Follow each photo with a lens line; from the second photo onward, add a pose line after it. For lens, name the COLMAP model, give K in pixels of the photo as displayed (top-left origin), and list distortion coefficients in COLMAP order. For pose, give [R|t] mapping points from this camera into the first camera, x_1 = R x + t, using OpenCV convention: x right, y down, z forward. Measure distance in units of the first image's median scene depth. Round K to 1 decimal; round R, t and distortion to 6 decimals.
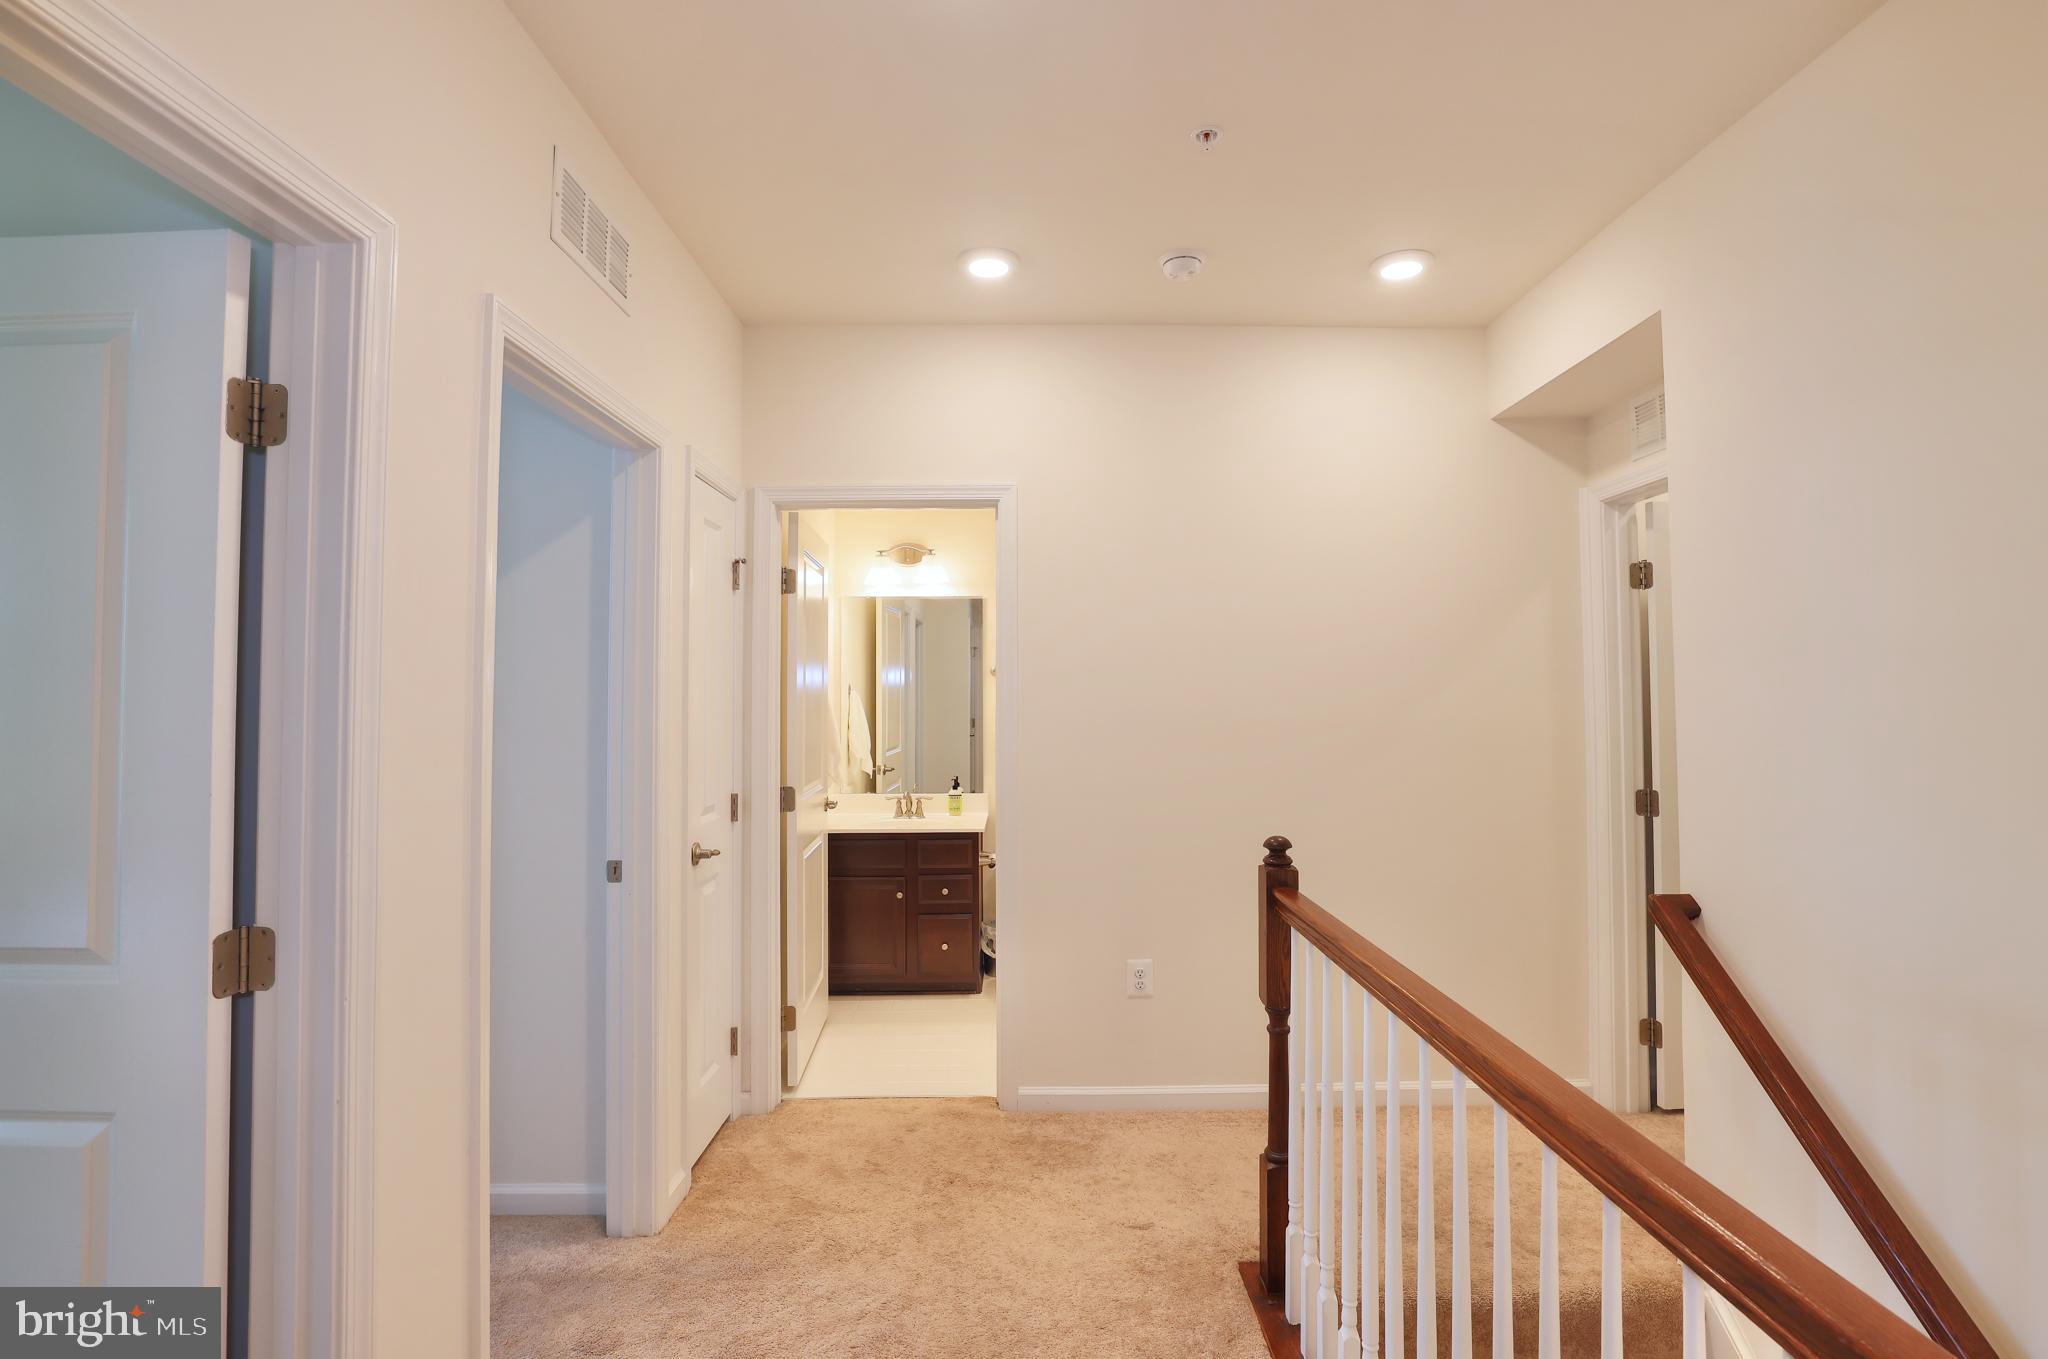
lens RADIAL K [[952.0, 0, 1016.7], [0, 952.0, 668.0], [0, 0, 1]] dist [-0.001354, 0.000017]
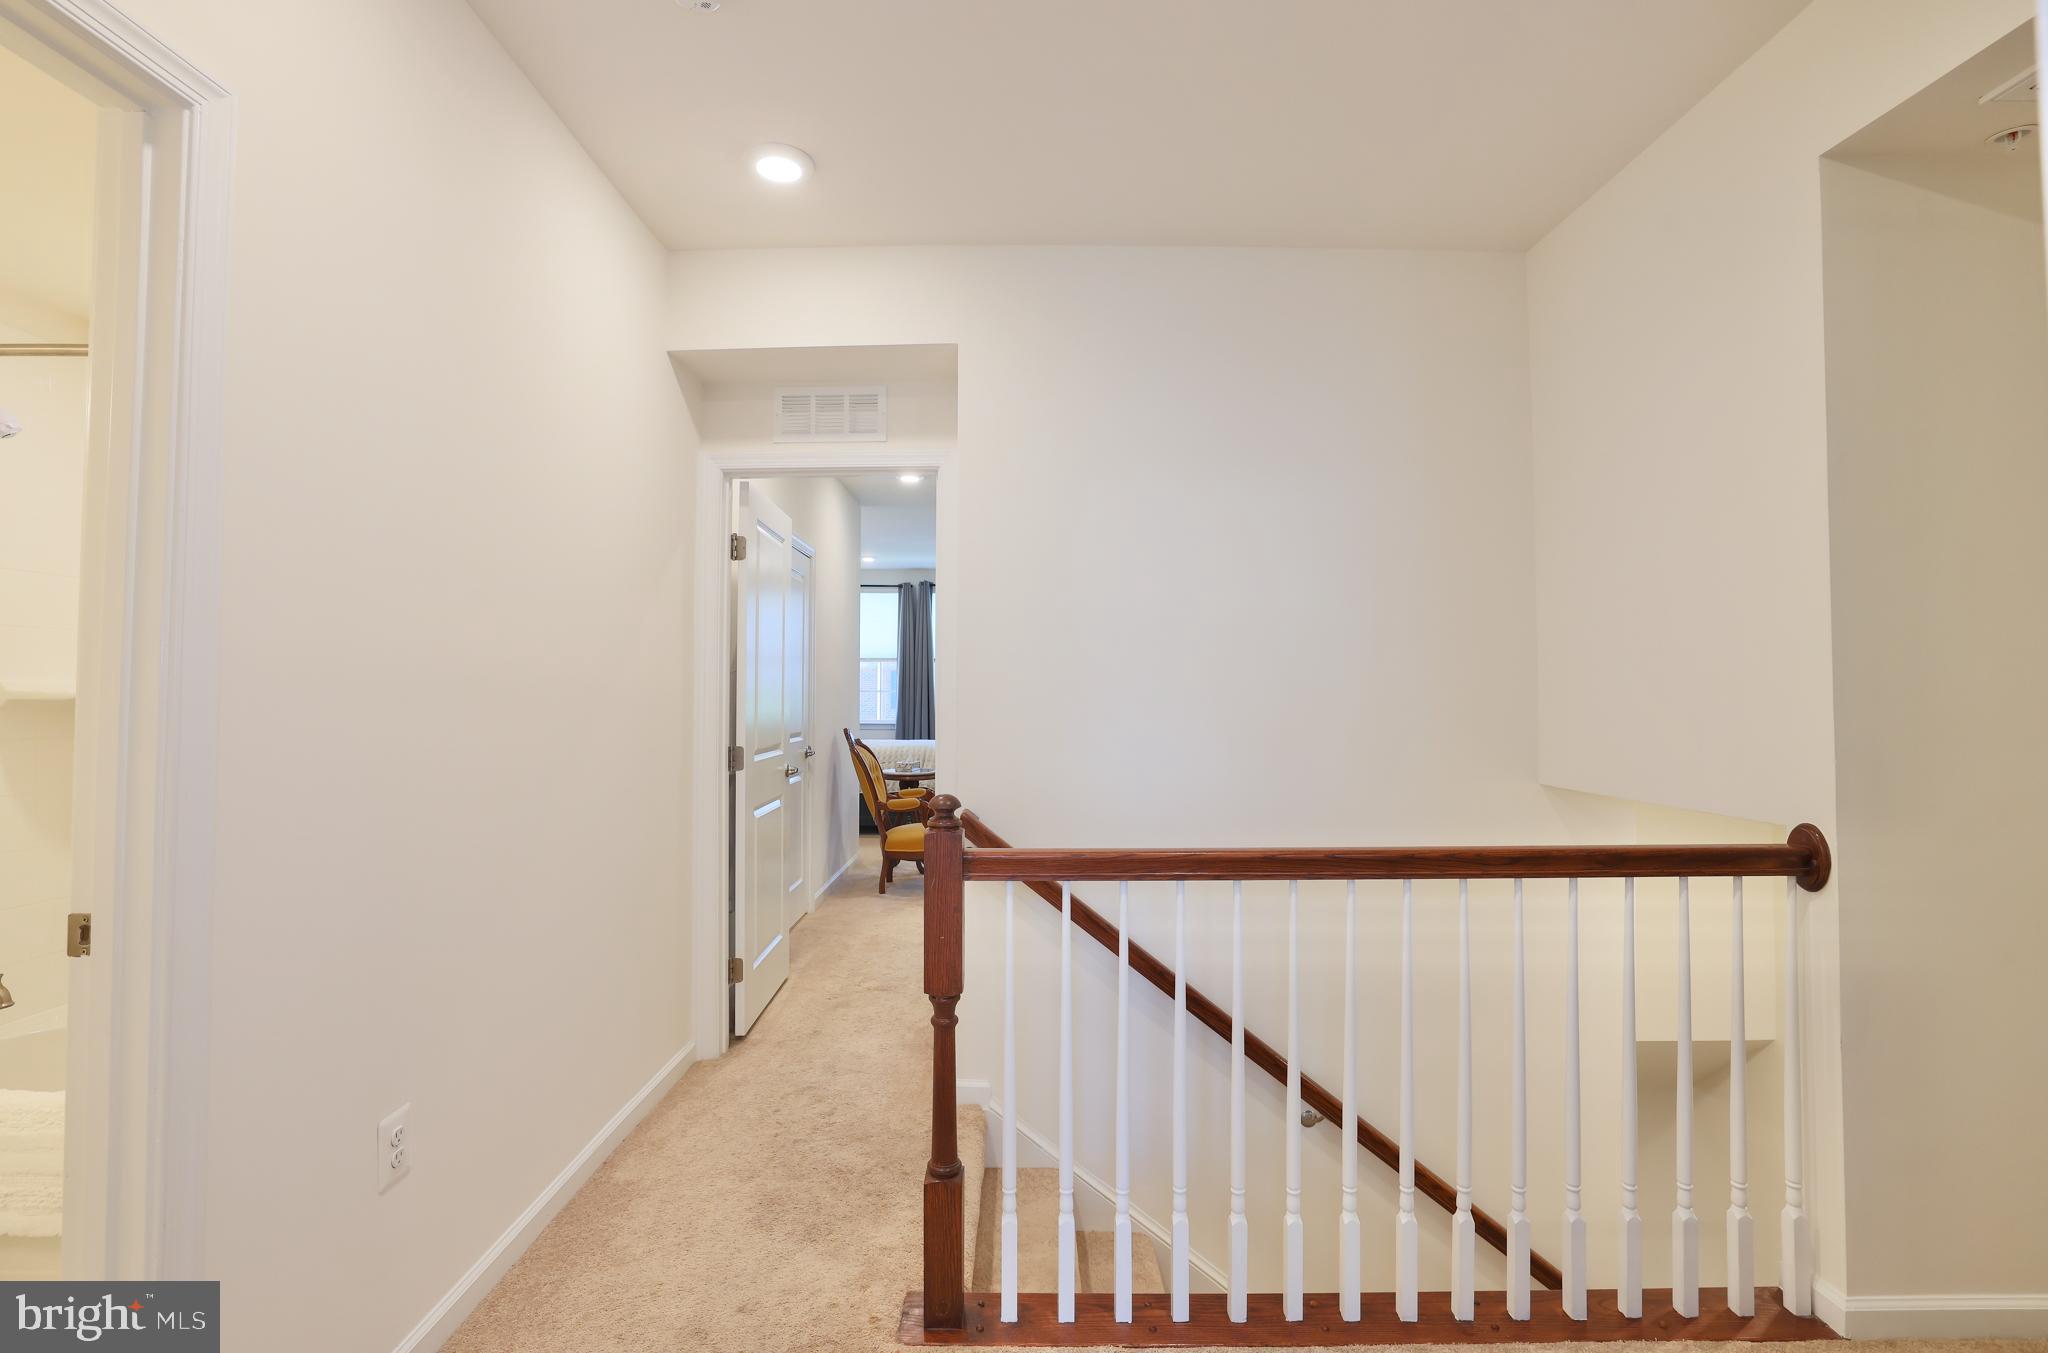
lens RADIAL K [[952.0, 0, 1016.7], [0, 952.0, 665.0], [0, 0, 1]] dist [-0.001354, 0.000017]
pose [[0.012179, 0.033820, 0.999354, -0.420634], [-0.023246, 0.999167, -0.033531, 0.066778], [-0.999656, -0.022823, 0.012956, 0.666258]]
